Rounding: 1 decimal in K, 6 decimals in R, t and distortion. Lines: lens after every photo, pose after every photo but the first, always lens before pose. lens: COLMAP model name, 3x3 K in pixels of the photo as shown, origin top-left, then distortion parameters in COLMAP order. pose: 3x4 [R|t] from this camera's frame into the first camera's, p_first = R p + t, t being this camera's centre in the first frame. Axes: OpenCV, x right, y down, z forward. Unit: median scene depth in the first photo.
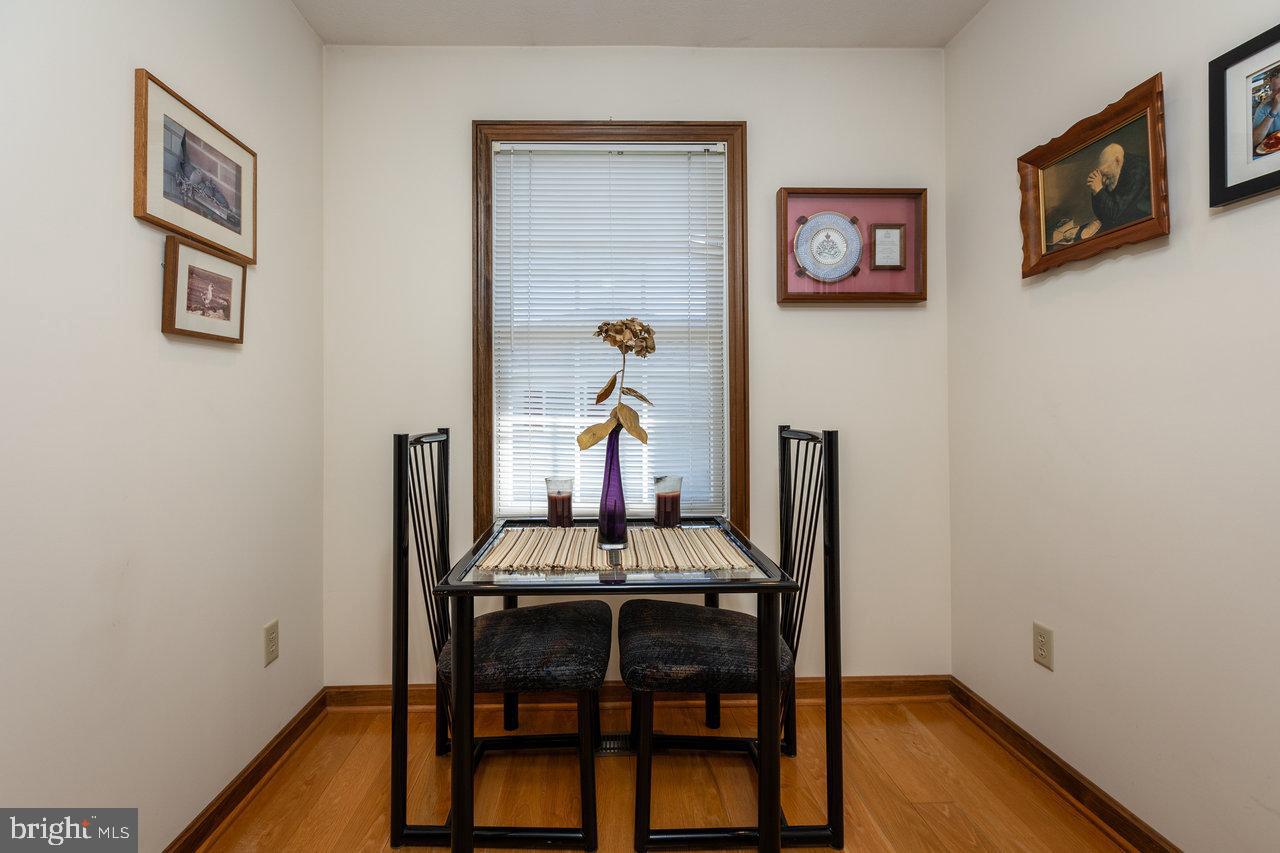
lens RADIAL K [[597.3, 0, 635.3], [0, 597.3, 426.7], [0, 0, 1]] dist [0.003192, -0.001680]
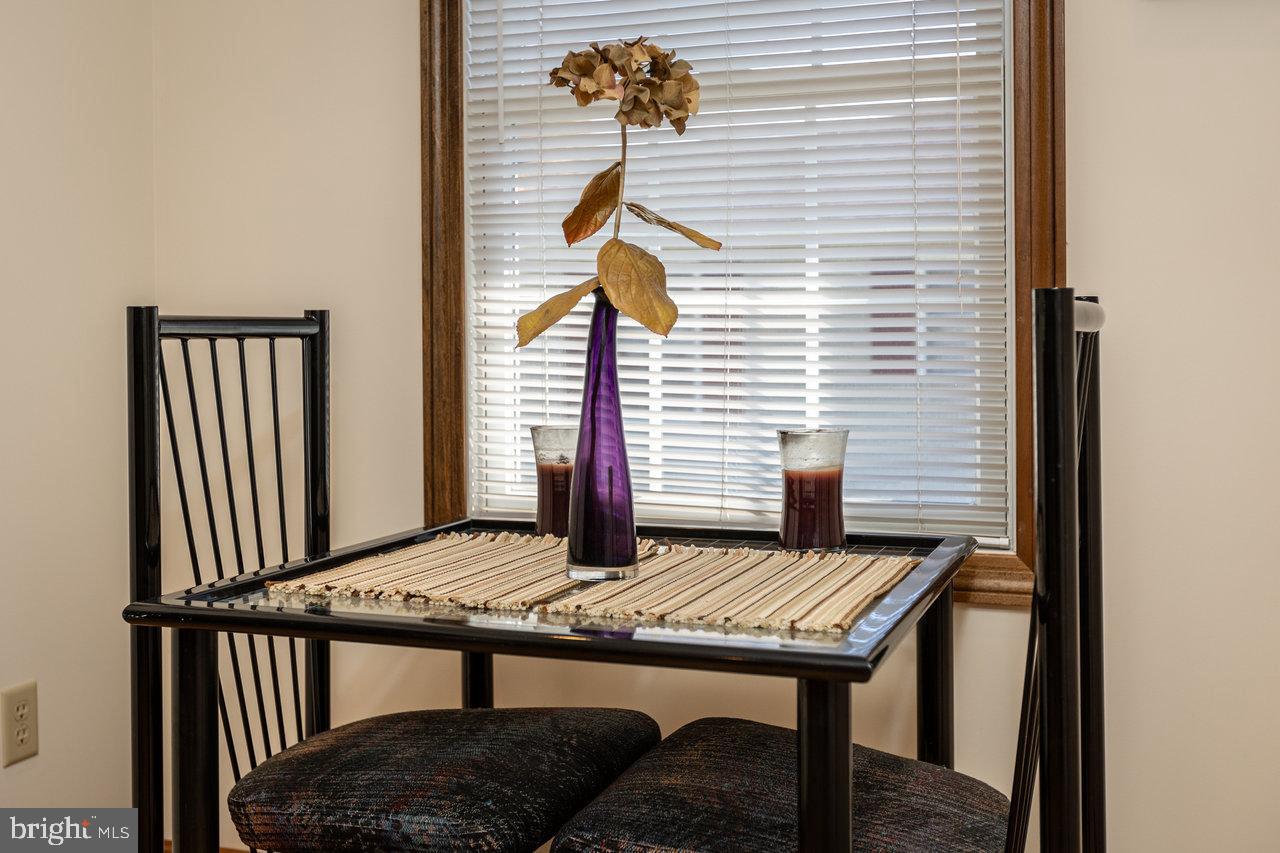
lens RADIAL K [[1456.9, 0, 640.9], [0, 1456.9, 420.0], [0, 0, 1]] dist [-0.003603, 0.000000]
pose [[0.929898, 0.022519, -0.367127, 0.336052], [-0.011257, 0.999399, 0.032789, 0.048519], [0.367645, -0.026358, 0.929593, 0.029650]]
